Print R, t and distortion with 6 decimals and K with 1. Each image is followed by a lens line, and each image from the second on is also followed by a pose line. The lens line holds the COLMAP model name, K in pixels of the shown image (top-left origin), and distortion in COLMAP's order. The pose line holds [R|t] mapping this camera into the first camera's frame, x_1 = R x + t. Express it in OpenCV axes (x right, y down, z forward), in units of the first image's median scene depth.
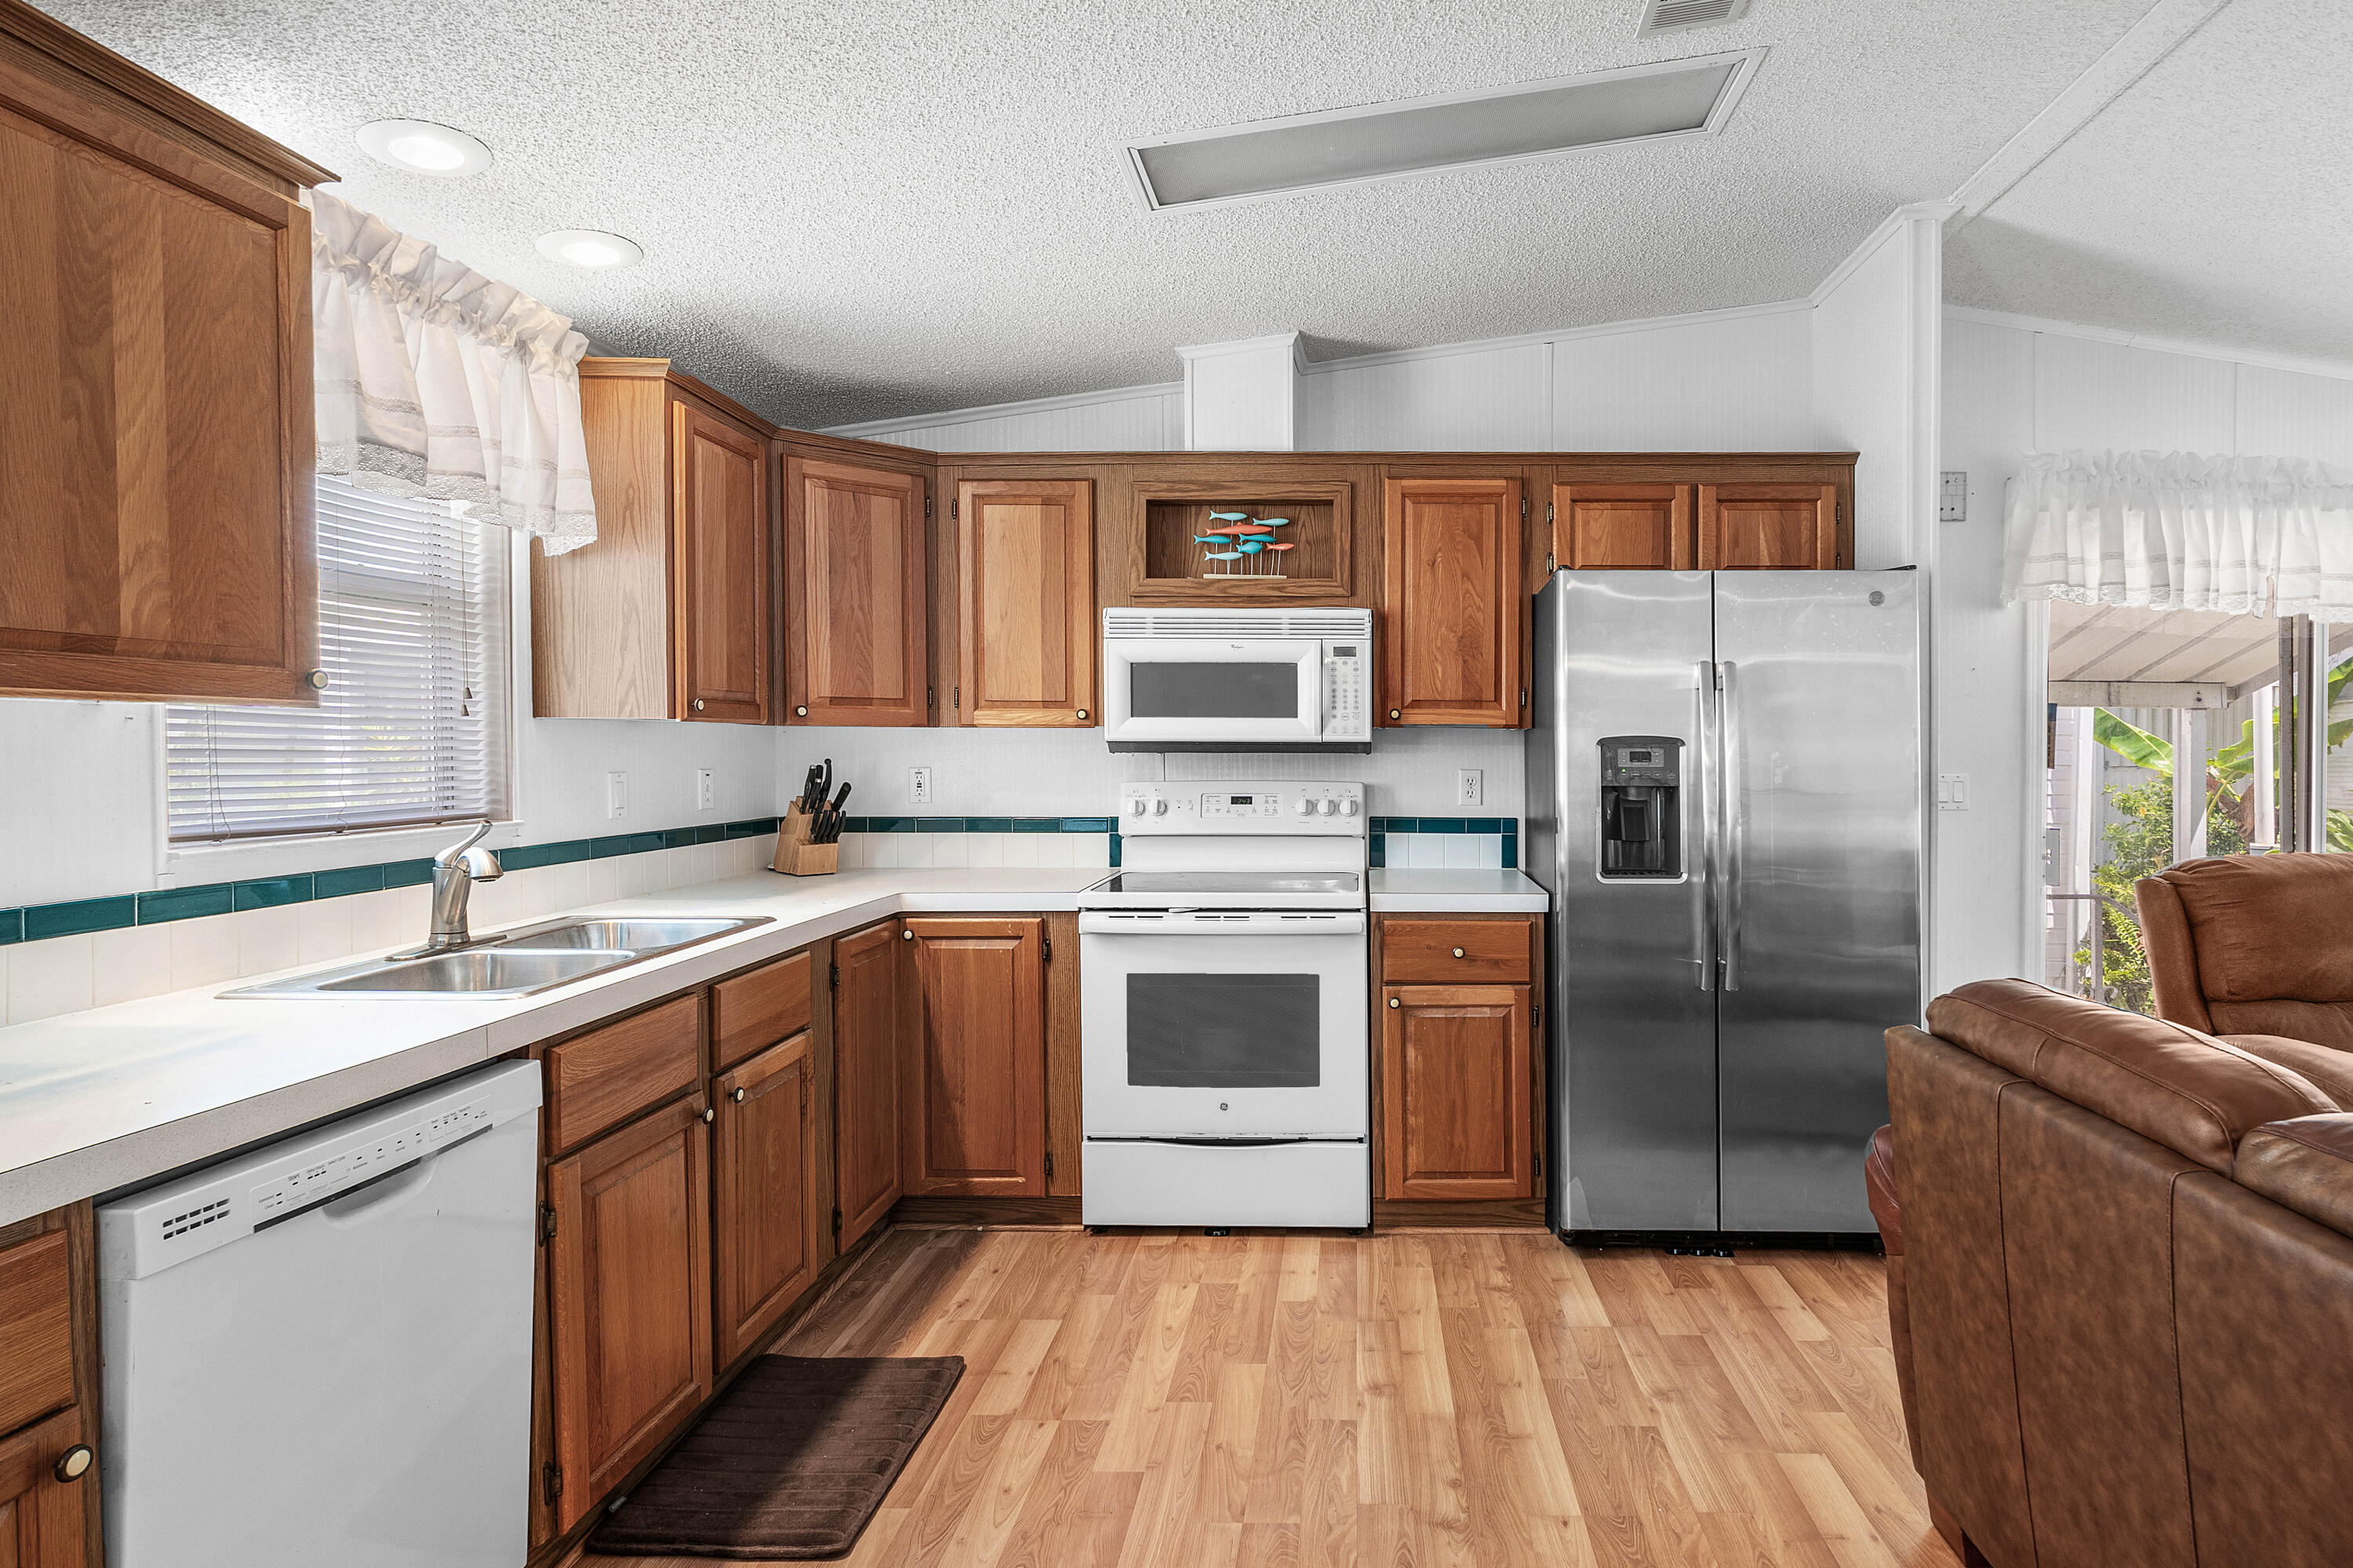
lens RADIAL K [[1209.1, 0, 1315.2], [0, 1209.1, 776.3], [0, 0, 1]] dist [0.002925, -0.001468]
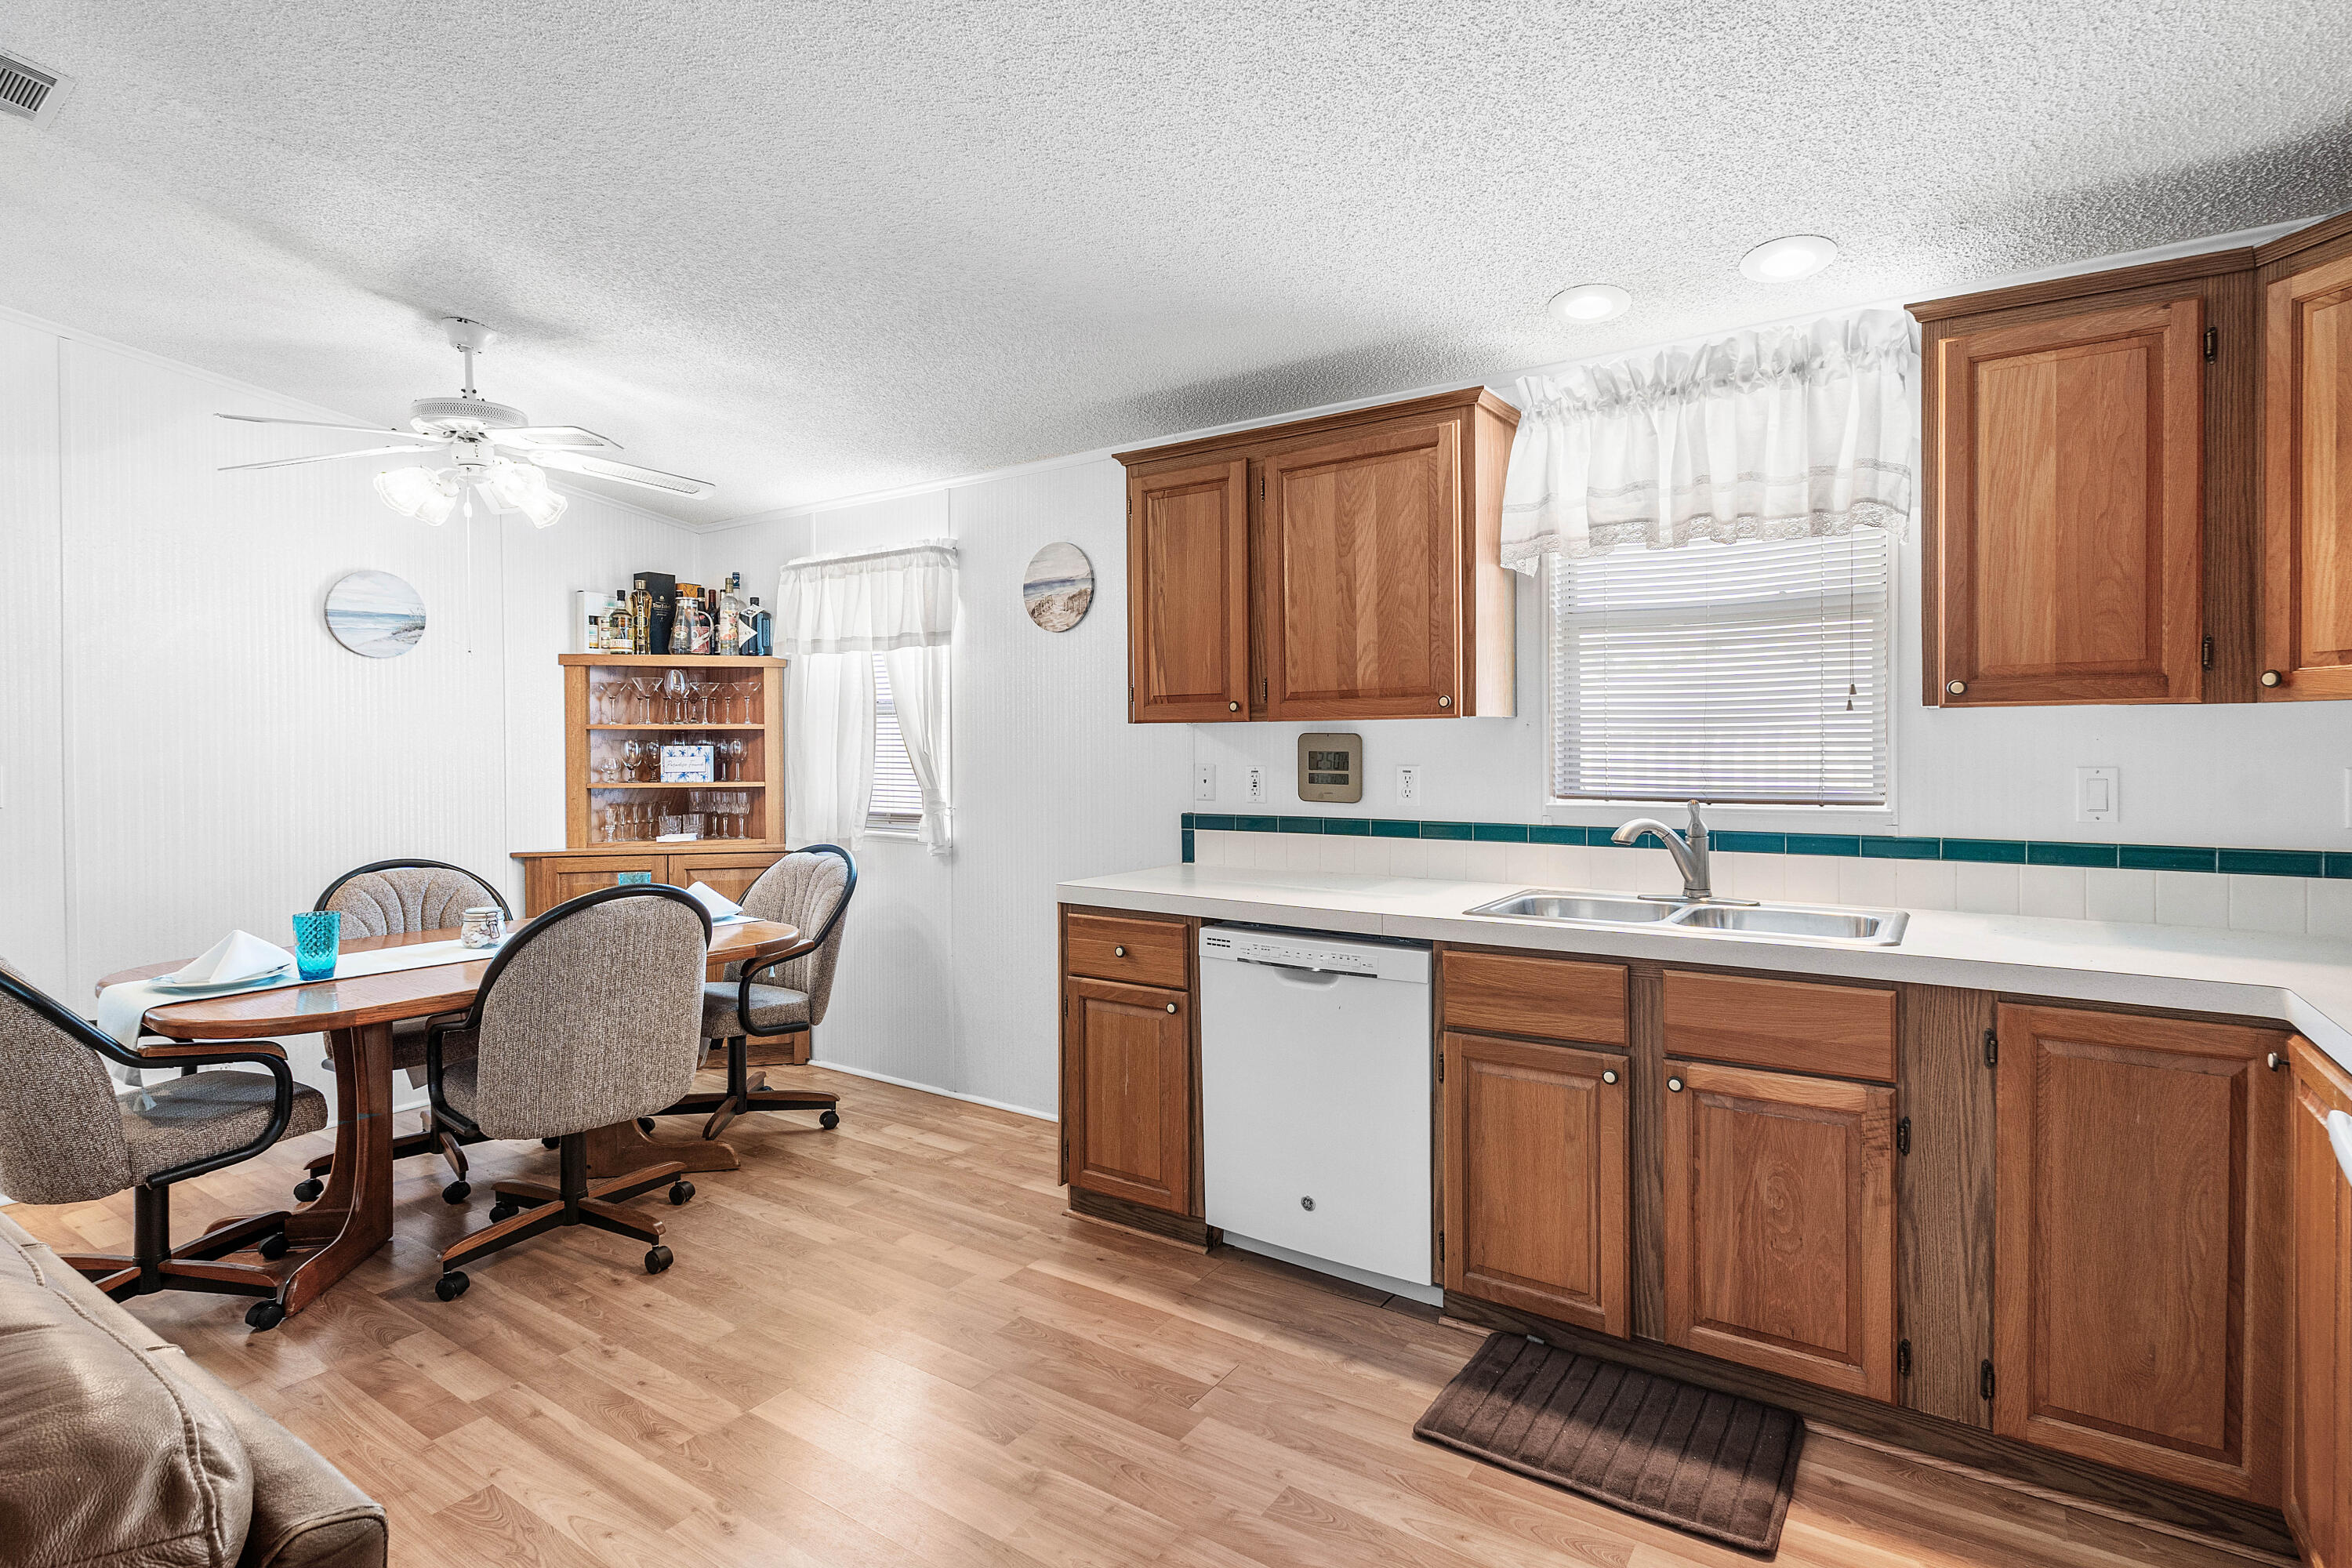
lens RADIAL K [[1168.2, 0, 1178.6], [0, 1168.2, 762.2], [0, 0, 1]] dist [0.001525, -0.000710]
pose [[-0.536625, 0.009264, -0.843770, 0.400836], [-0.016843, 0.999623, 0.021687, -0.012911], [0.843653, 0.025849, -0.536267, 0.833940]]
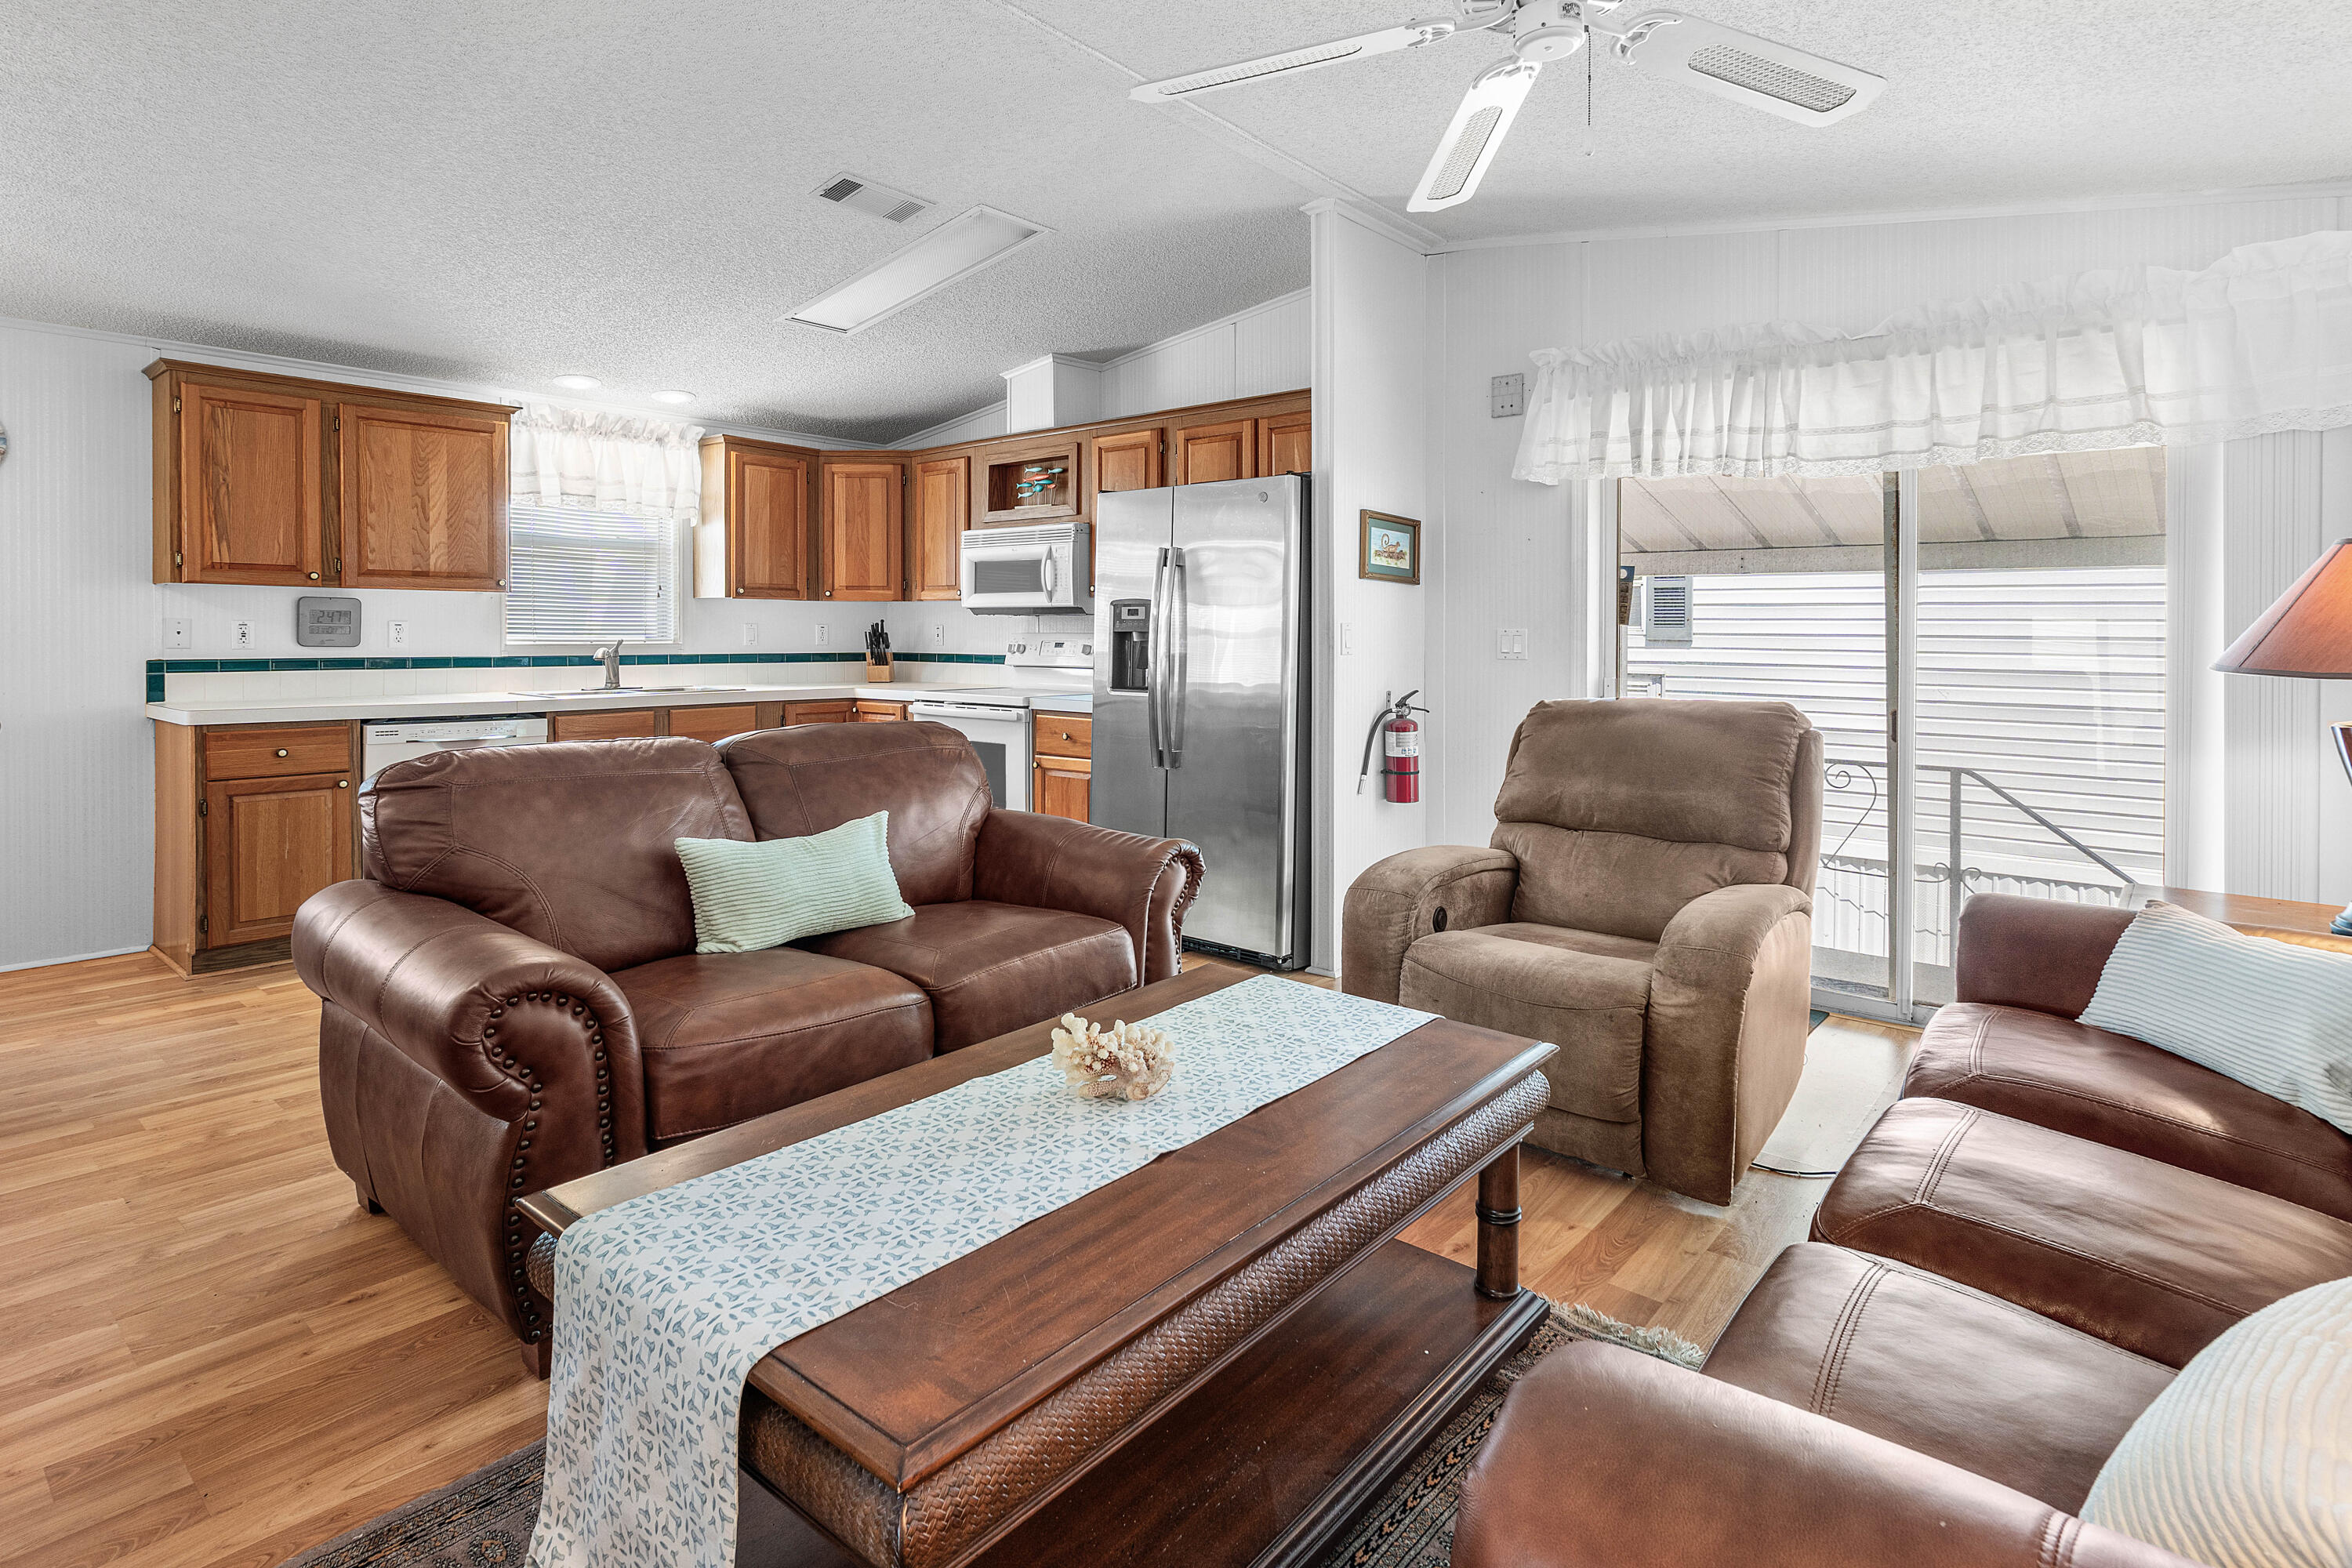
lens RADIAL K [[1168.2, 0, 1266.8], [0, 1168.2, 660.0], [0, 0, 1]] dist [0.001525, -0.000710]
pose [[0.793803, 0.014426, -0.608004, 1.269847], [-0.017000, 0.999854, 0.001528, 0.038038], [0.607938, 0.009123, 0.793932, -0.066321]]
